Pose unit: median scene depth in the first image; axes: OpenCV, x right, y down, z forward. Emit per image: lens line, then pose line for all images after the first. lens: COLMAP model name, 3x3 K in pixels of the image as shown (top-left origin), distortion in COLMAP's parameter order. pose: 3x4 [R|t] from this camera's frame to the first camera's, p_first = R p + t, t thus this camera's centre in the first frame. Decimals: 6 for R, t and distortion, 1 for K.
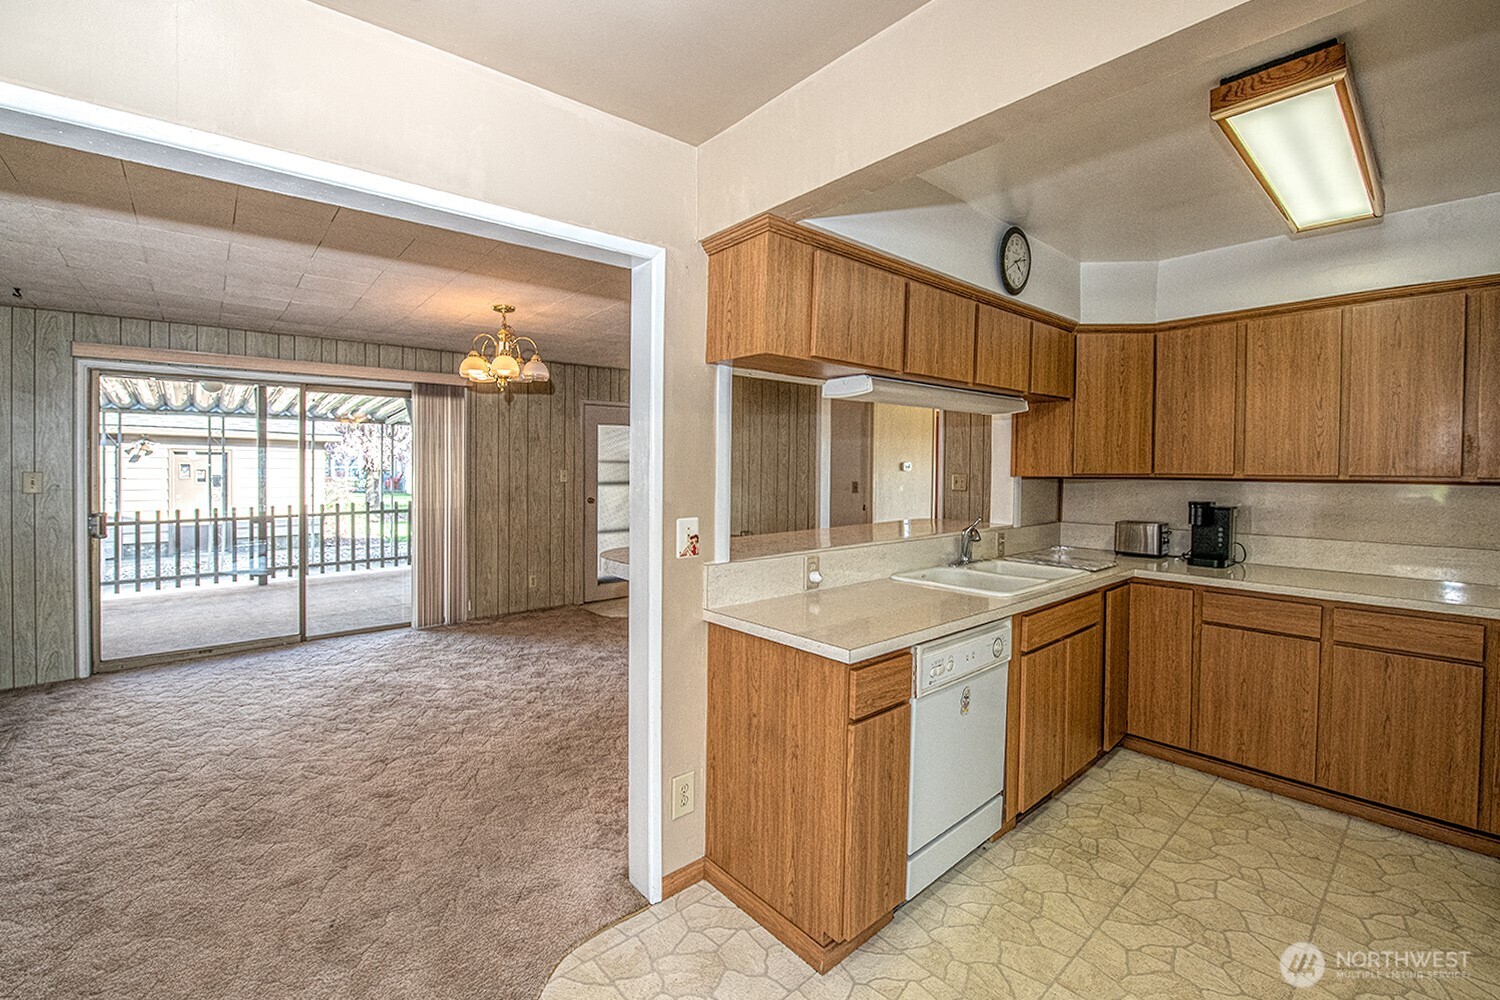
lens RADIAL K [[675.7, 0, 750.1], [0, 675.7, 471.6], [0, 0, 1]] dist [-0.014495, -0.000464]
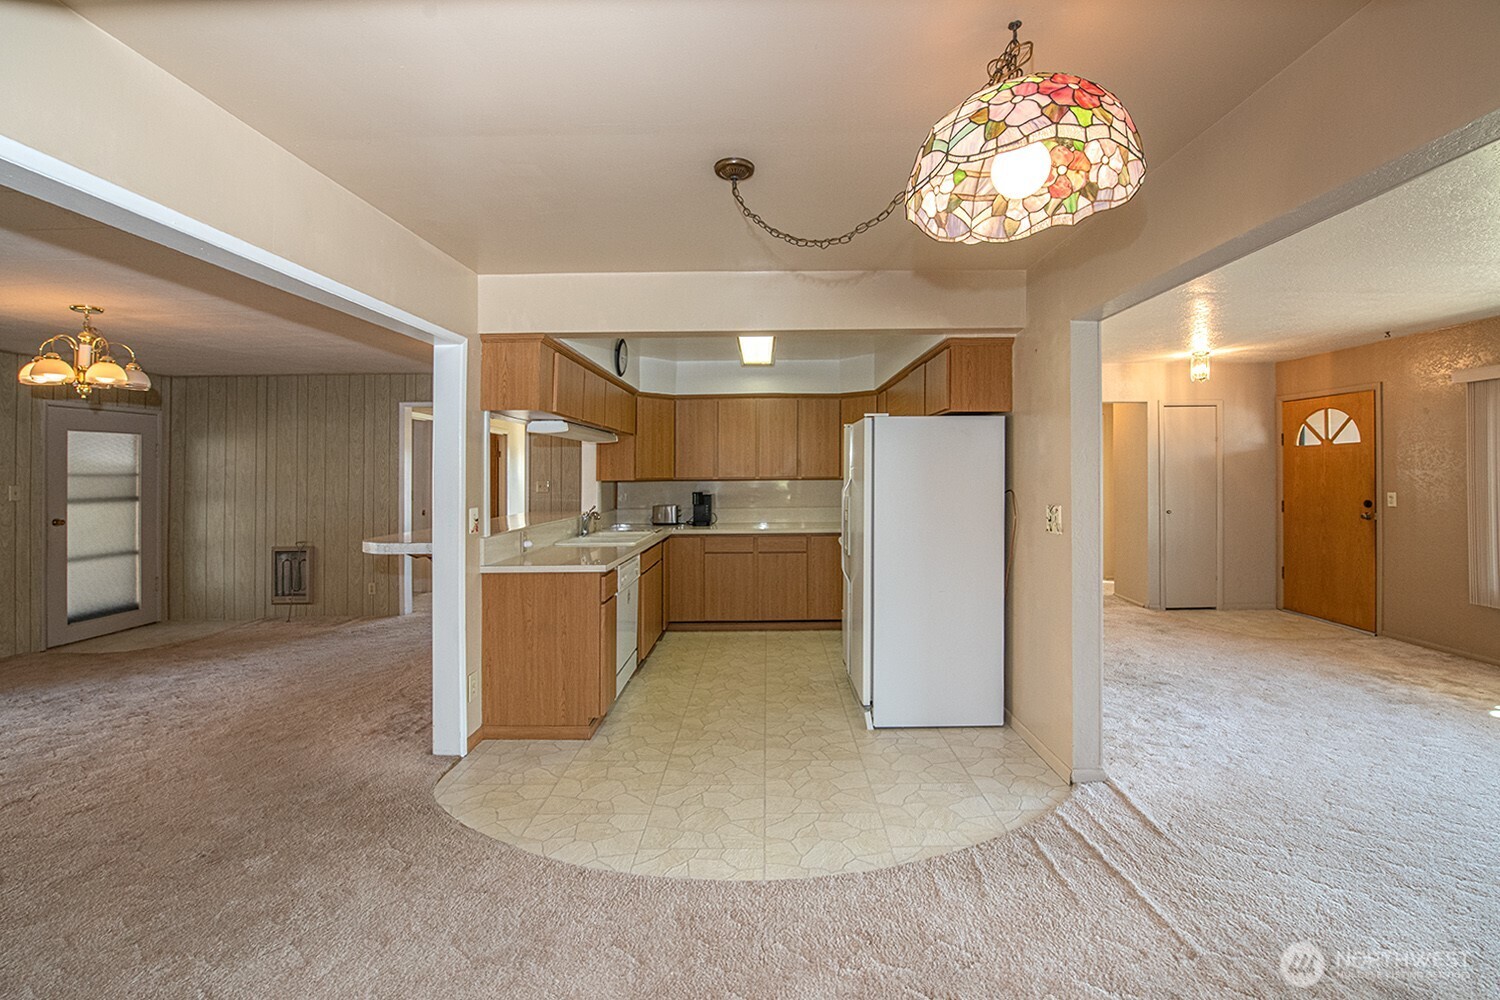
lens RADIAL K [[578.0, 0, 749.0], [0, 578.0, 472.7], [0, 0, 1]] dist [0.000605, 0.000042]
pose [[0.712838, -0.007089, 0.701293, -0.377604], [0.016463, 0.999843, -0.006627, 0.003640], [-0.701136, 0.016269, 0.712842, -0.267373]]
